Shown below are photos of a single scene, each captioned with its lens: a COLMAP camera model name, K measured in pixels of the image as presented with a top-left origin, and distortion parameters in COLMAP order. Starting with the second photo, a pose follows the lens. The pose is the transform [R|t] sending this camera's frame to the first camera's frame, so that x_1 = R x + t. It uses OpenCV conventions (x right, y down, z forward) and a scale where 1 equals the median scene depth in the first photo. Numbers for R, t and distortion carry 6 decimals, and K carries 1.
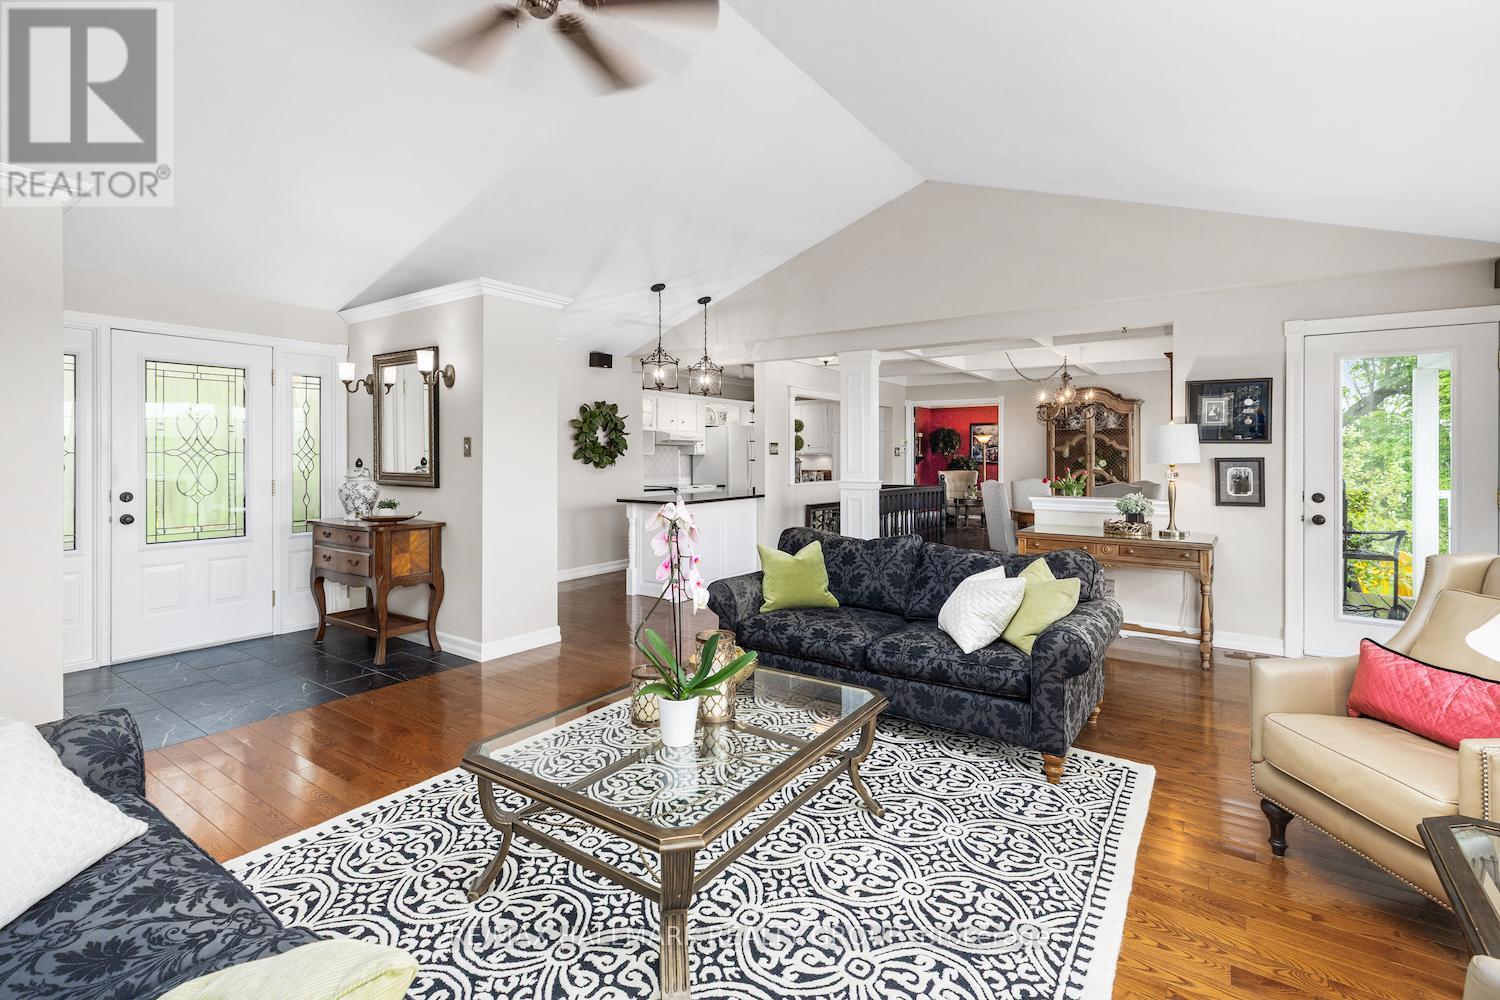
lens RADIAL K [[688.6, 0, 766.3], [0, 688.6, 453.9], [0, 0, 1]] dist [0.009806, -0.000728]
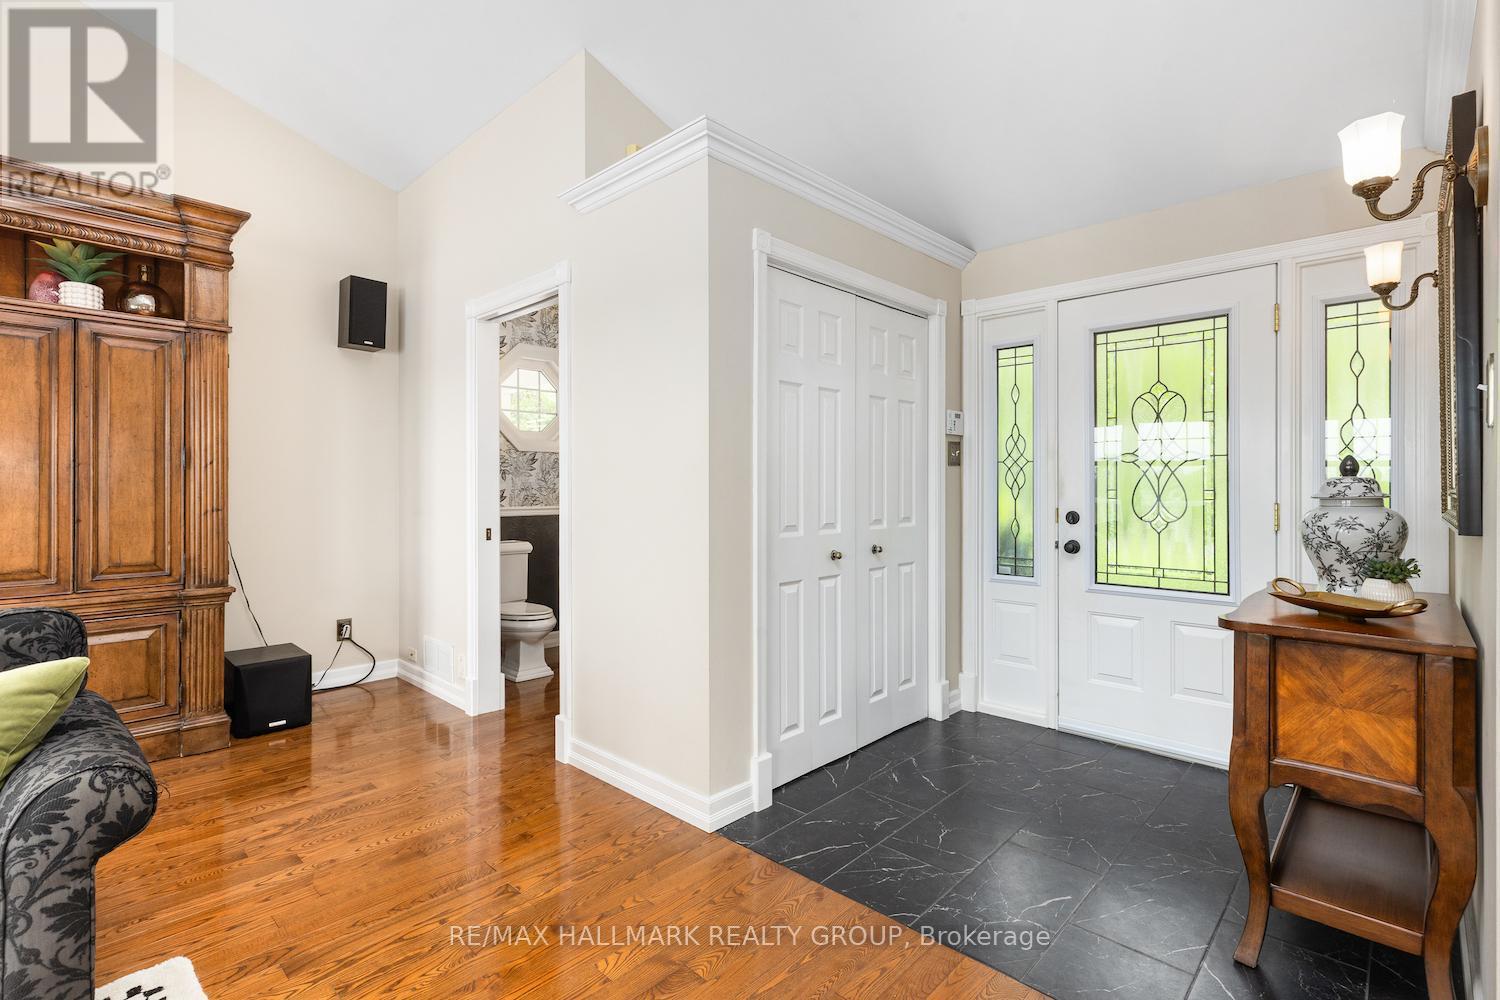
lens RADIAL K [[688.6, 0, 748.3], [0, 688.6, 489.9], [0, 0, 1]] dist [0.009806, -0.000728]
pose [[-0.131458, 0.003019, -0.991317, -0.115714], [-0.005069, 0.999980, 0.003718, 0.028915], [0.991309, 0.005514, -0.131440, 0.698841]]
